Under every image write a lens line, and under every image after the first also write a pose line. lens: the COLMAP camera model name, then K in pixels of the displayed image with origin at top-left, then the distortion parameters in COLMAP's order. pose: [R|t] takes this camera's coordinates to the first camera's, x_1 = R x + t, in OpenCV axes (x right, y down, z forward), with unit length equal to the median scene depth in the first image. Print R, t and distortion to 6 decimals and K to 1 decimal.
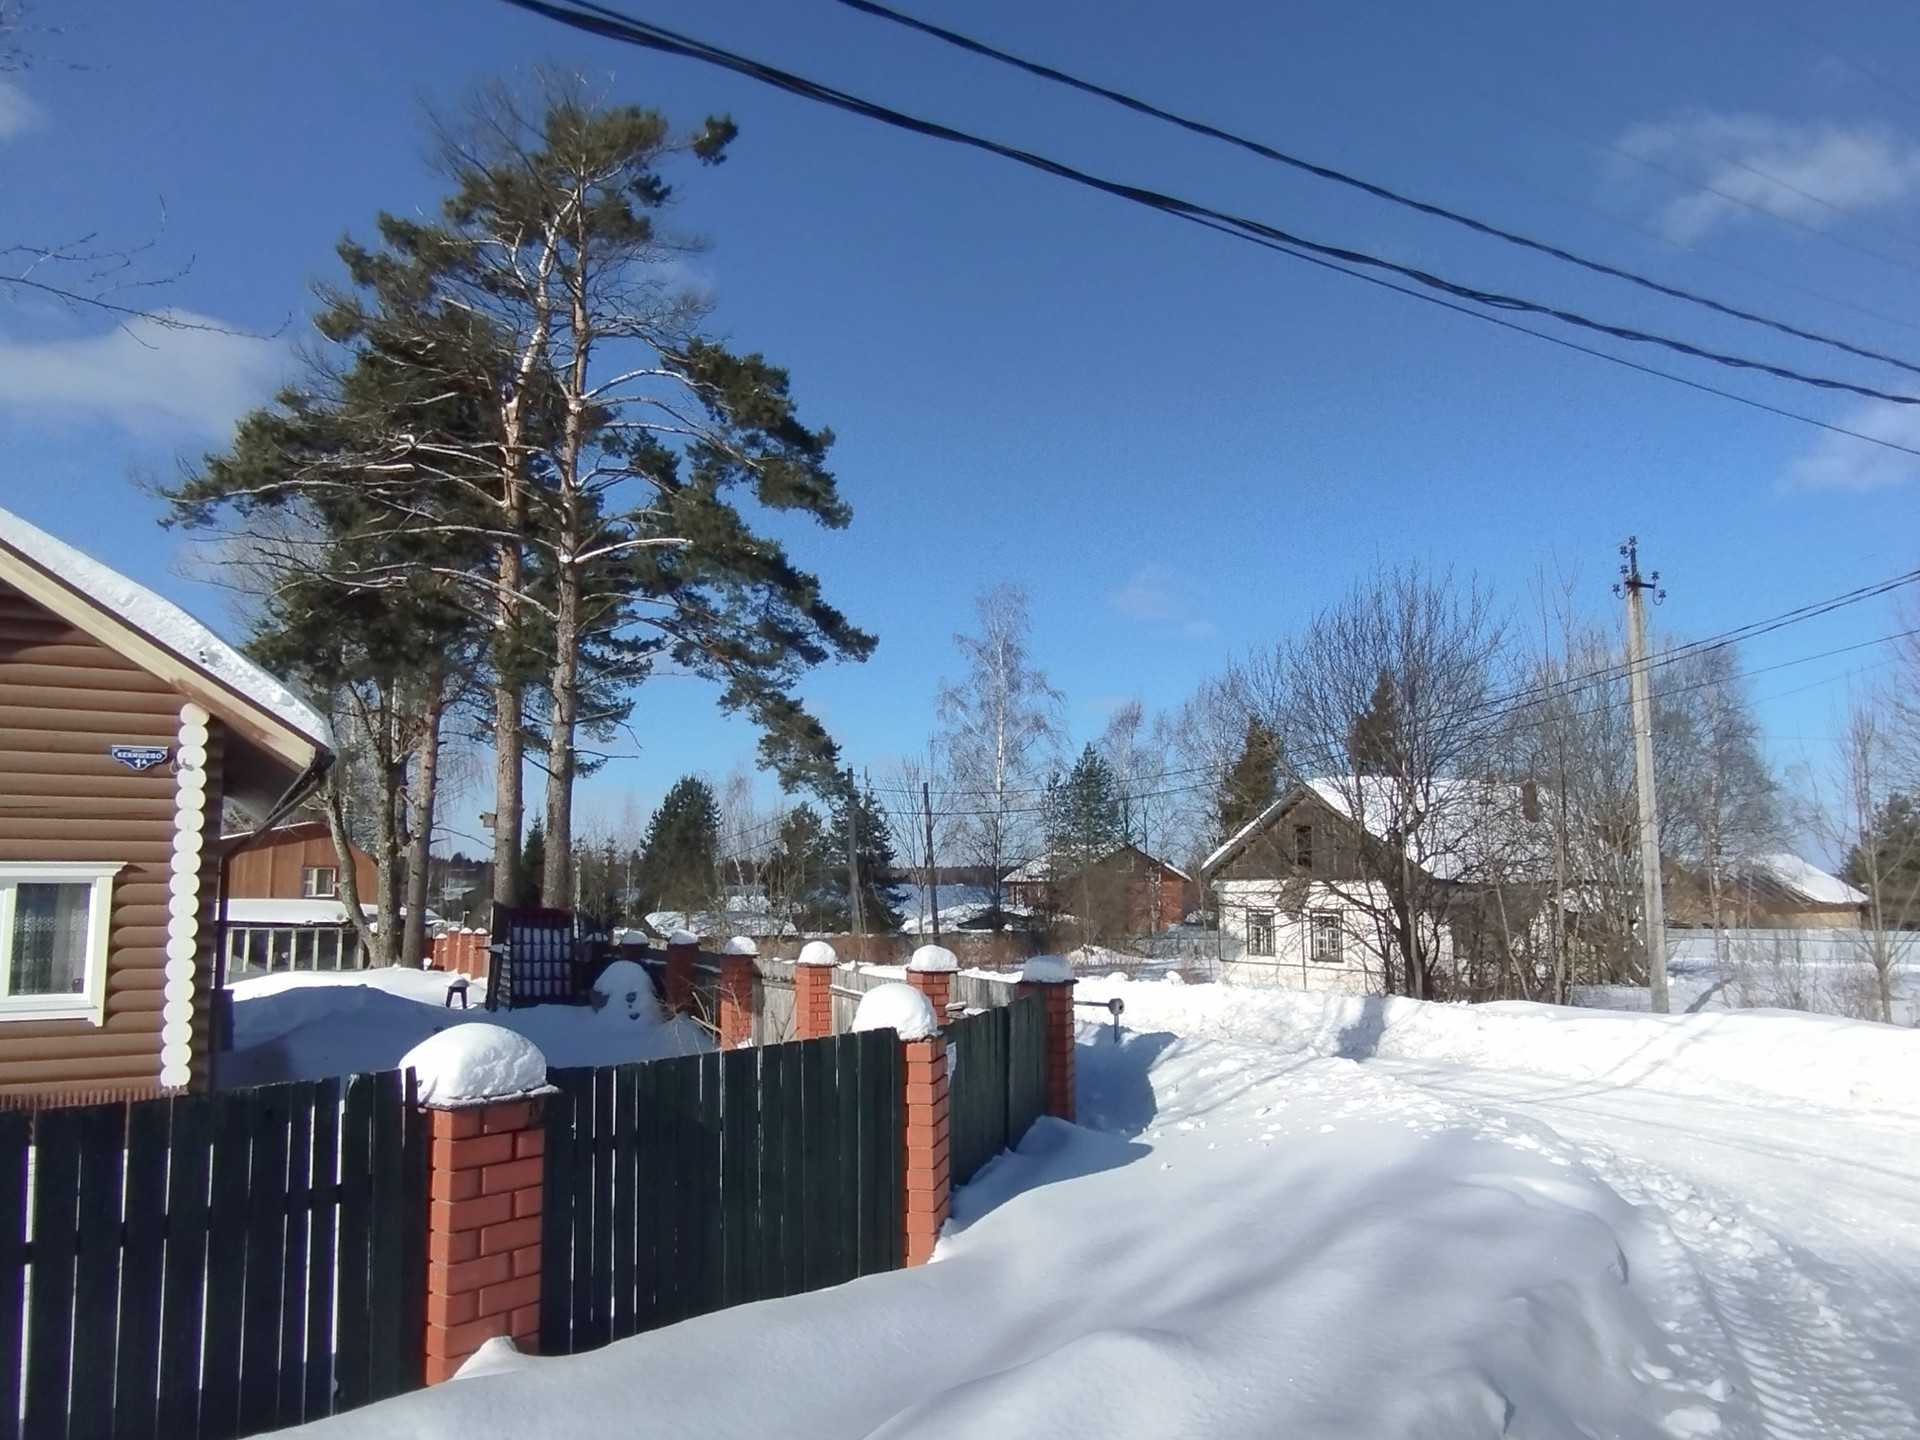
lens RADIAL K [[1400.0, 0, 865.0], [0, 1400.0, 727.8], [0, 0, 1]] dist [0.000745, -0.008954]
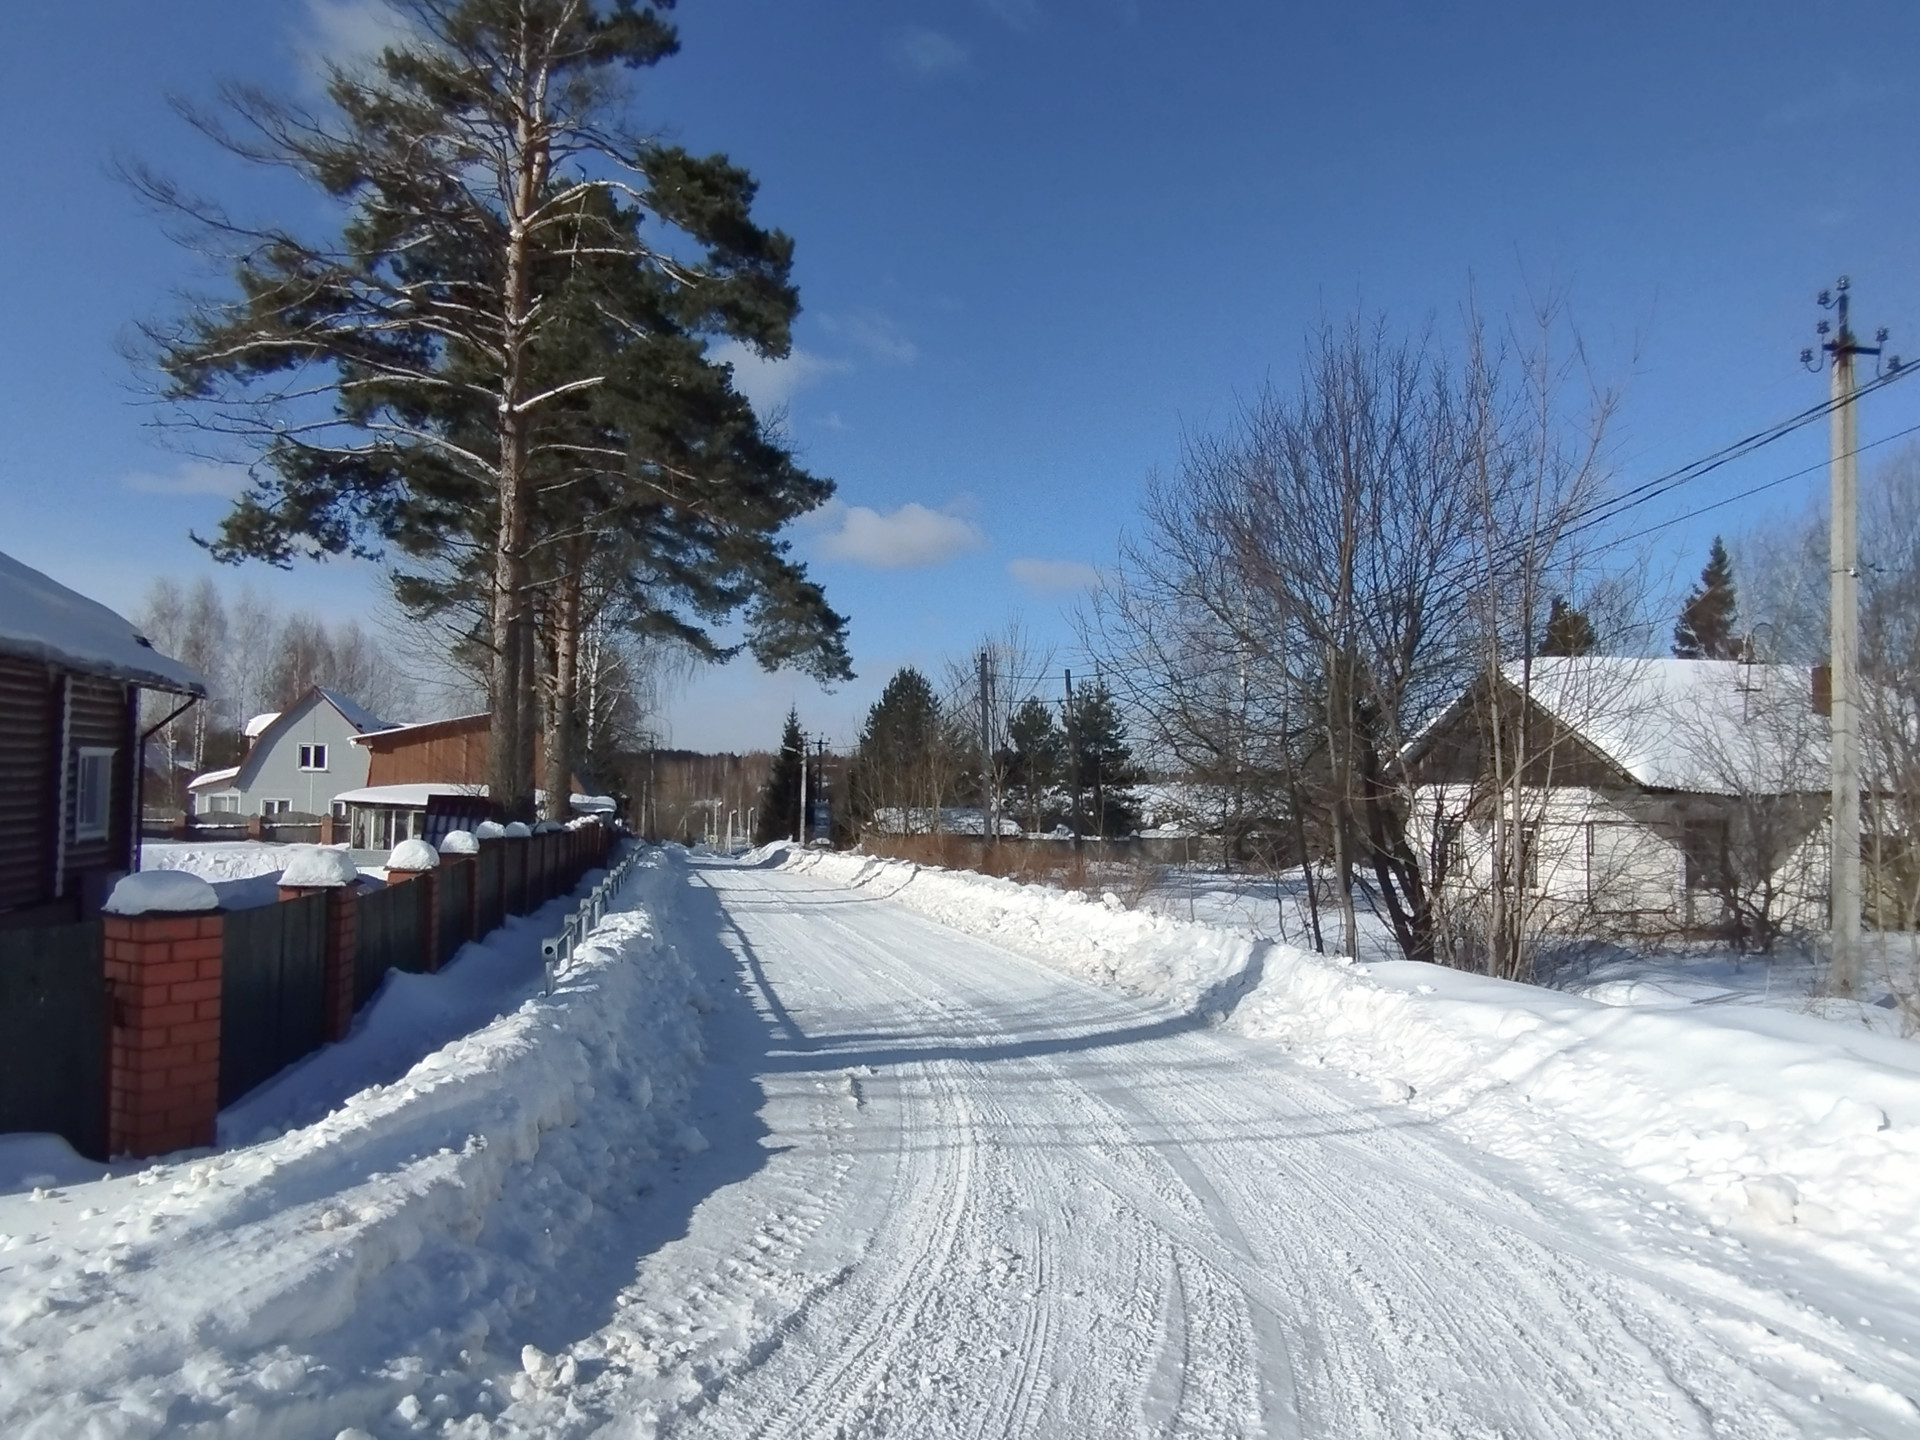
lens RADIAL K [[1363.2, 0, 881.4], [0, 1363.2, 739.6], [0, 0, 1]] dist [-0.001161, -0.006806]
pose [[0.964343, 0.010728, -0.264438, 0.249617], [0.010032, 0.996978, 0.077031, 0.026261], [0.264466, -0.076938, 0.961321, 0.210740]]
